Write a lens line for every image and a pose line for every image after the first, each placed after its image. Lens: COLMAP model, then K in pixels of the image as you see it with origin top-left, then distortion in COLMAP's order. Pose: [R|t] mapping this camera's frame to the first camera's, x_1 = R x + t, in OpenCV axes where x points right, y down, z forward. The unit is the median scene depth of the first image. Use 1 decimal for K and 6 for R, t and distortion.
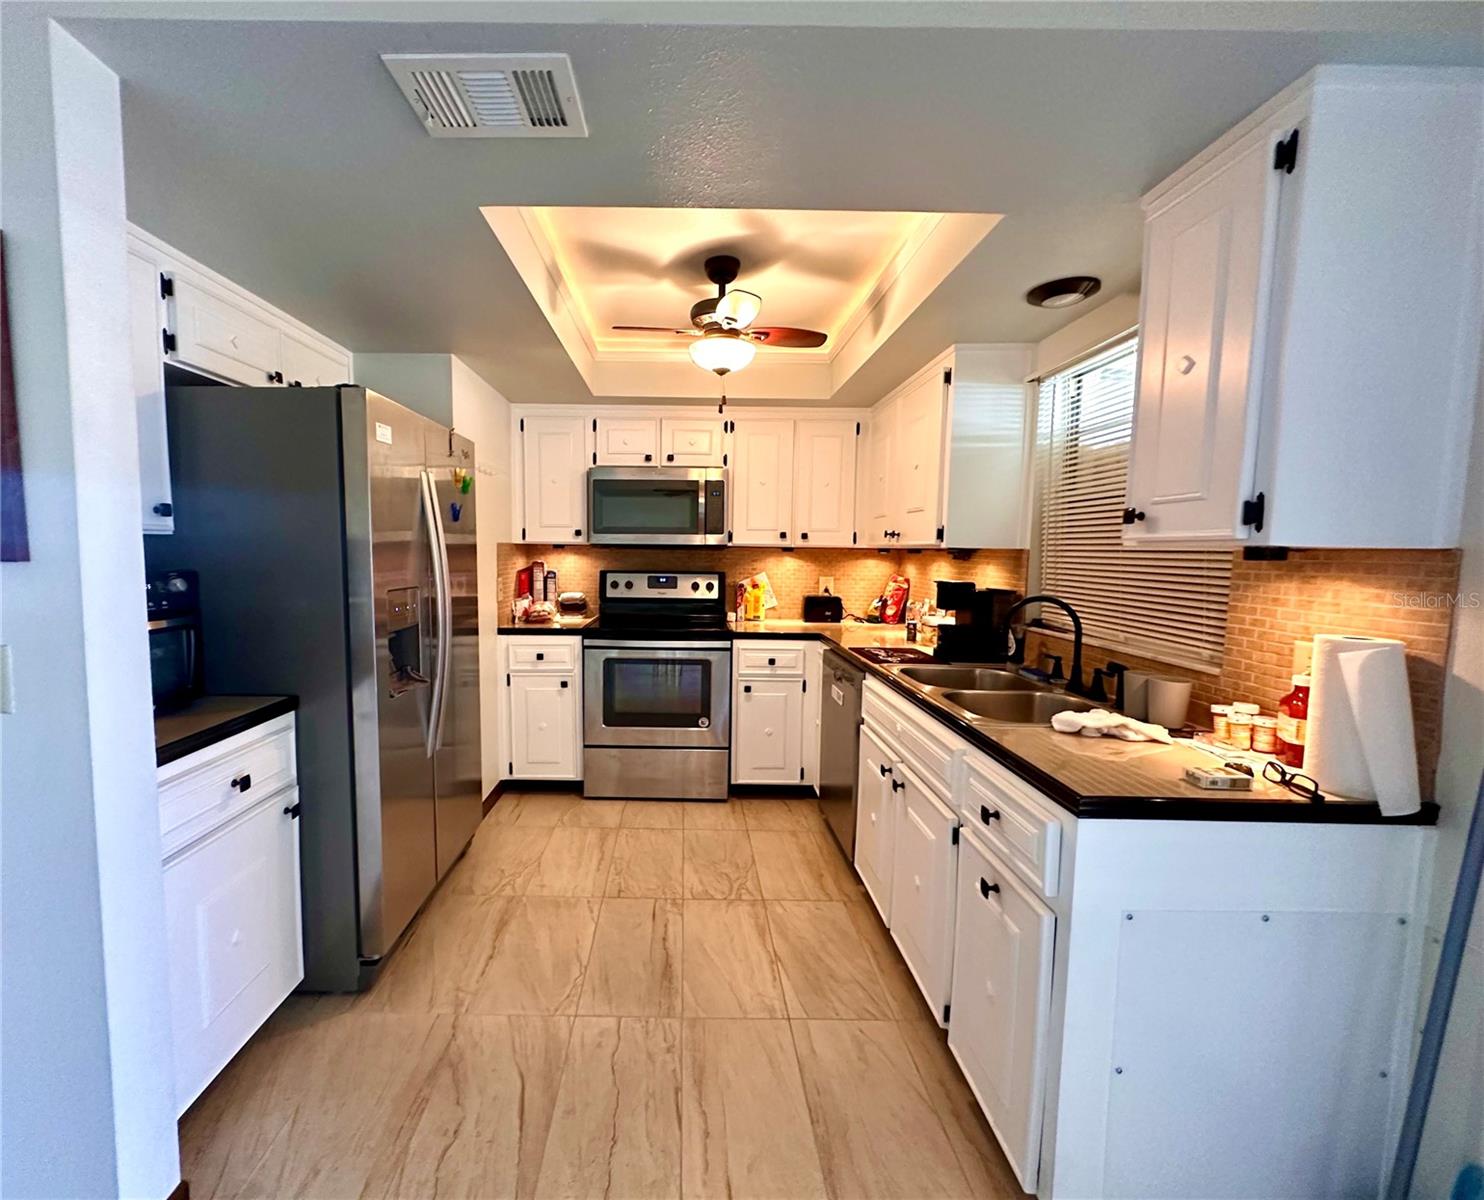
lens RADIAL K [[635.6, 0, 688.7], [0, 635.6, 595.8], [0, 0, 1]] dist [-0.003192, 0.000099]
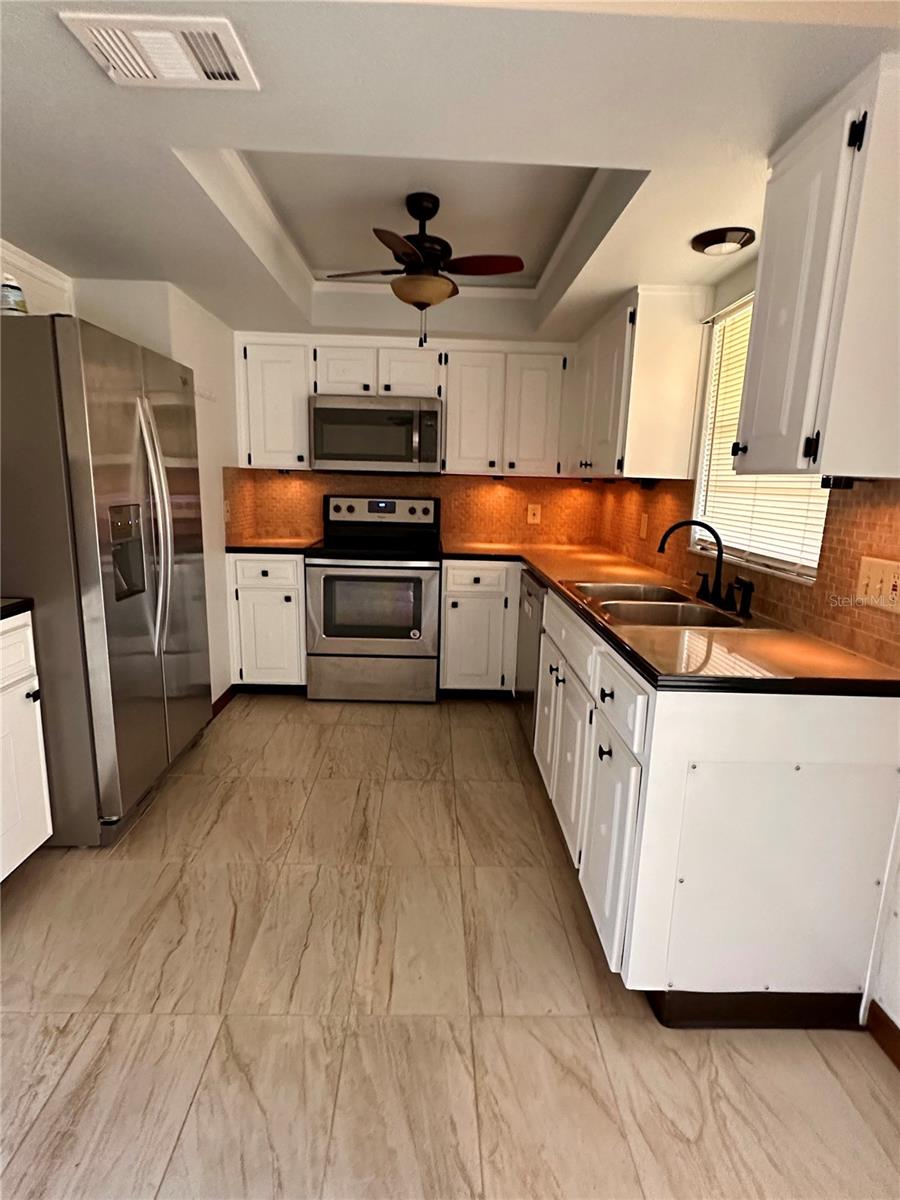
lens RADIAL K [[613.7, 0, 451.3], [0, 613.7, 594.8], [0, 0, 1]] dist [-0.003014, -0.000548]
pose [[0.999475, 0.010270, 0.030737, 0.097319], [-0.013686, 0.993491, 0.113090, 0.015854], [-0.029375, -0.113451, 0.993109, -0.108673]]
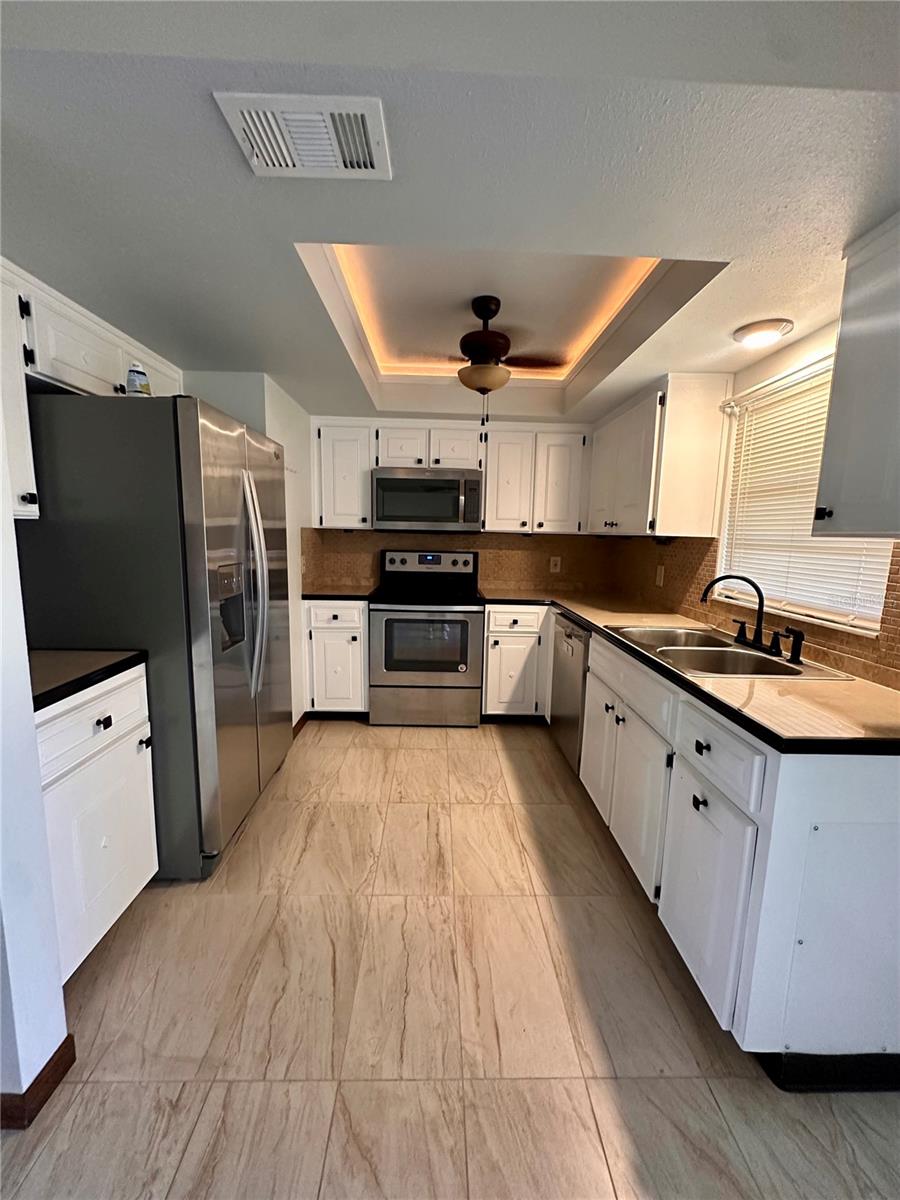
lens RADIAL K [[481.0, 0, 455.2], [0, 481.0, 596.4], [0, 0, 1]] dist [-0.003539, 0.000484]
pose [[0.999469, 0.006851, 0.031841, -0.042068], [-0.008712, 0.998240, 0.058665, -0.008627], [-0.031383, -0.058911, 0.997770, 0.046975]]
